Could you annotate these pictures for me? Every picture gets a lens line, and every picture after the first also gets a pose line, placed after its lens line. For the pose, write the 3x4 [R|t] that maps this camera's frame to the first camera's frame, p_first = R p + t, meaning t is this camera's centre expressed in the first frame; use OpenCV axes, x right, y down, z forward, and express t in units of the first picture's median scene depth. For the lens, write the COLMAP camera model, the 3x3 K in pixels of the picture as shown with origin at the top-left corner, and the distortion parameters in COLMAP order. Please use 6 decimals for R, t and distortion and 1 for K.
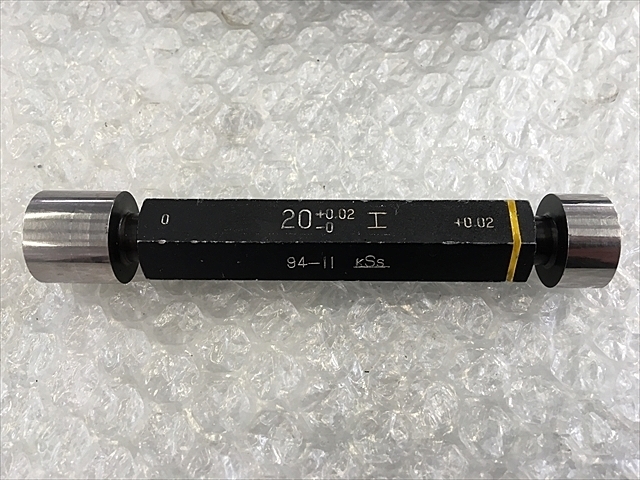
lens RADIAL K [[590.0, 0, 320.0], [0, 590.0, 240.0], [0, 0, 1]] dist [0.096128, -0.223484]
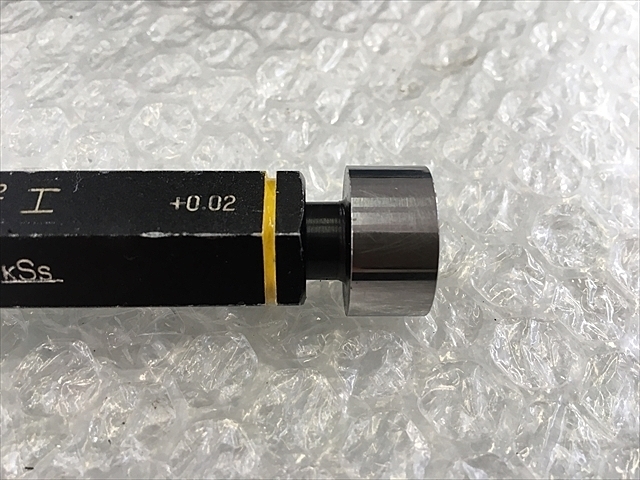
lens RADIAL K [[590.0, 0, 320.0], [0, 590.0, 240.0], [0, 0, 1]] dist [0.096128, -0.223484]
pose [[0.999085, -0.005634, 0.042401, 0.340838], [0.011255, 0.990980, -0.133533, 0.085661], [-0.041266, 0.133888, 0.990137, 0.395058]]
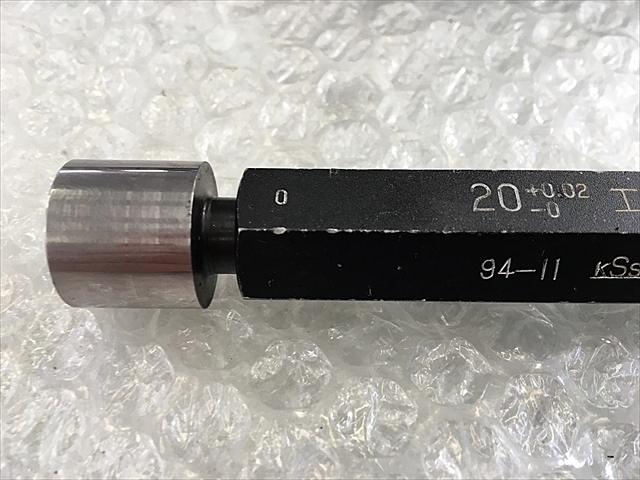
lens RADIAL K [[590.0, 0, 320.0], [0, 590.0, 240.0], [0, 0, 1]] dist [0.096128, -0.223484]
pose [[0.999813, 0.005134, 0.018627, -0.226884], [-0.002515, 0.990432, -0.137977, 0.091095], [-0.019157, 0.137905, 0.990260, 0.391427]]
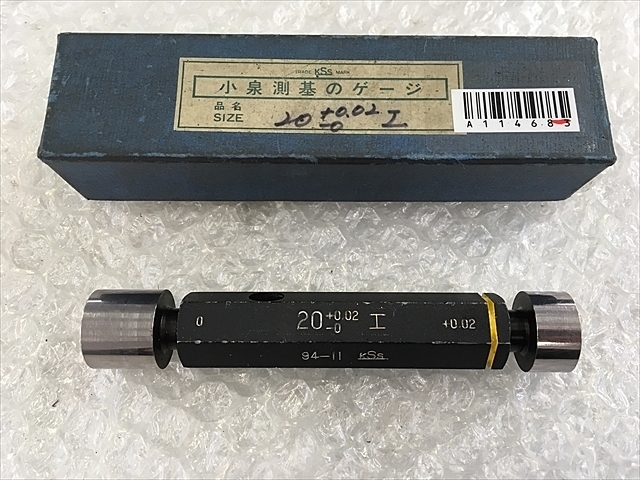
lens RADIAL K [[590.0, 0, 320.0], [0, 590.0, 240.0], [0, 0, 1]] dist [0.096128, -0.223484]
pose [[0.999990, -0.004422, -0.001200, -0.016599], [0.004503, 0.996867, 0.078970, -0.283519], [0.000847, -0.078974, 0.996876, -0.169485]]
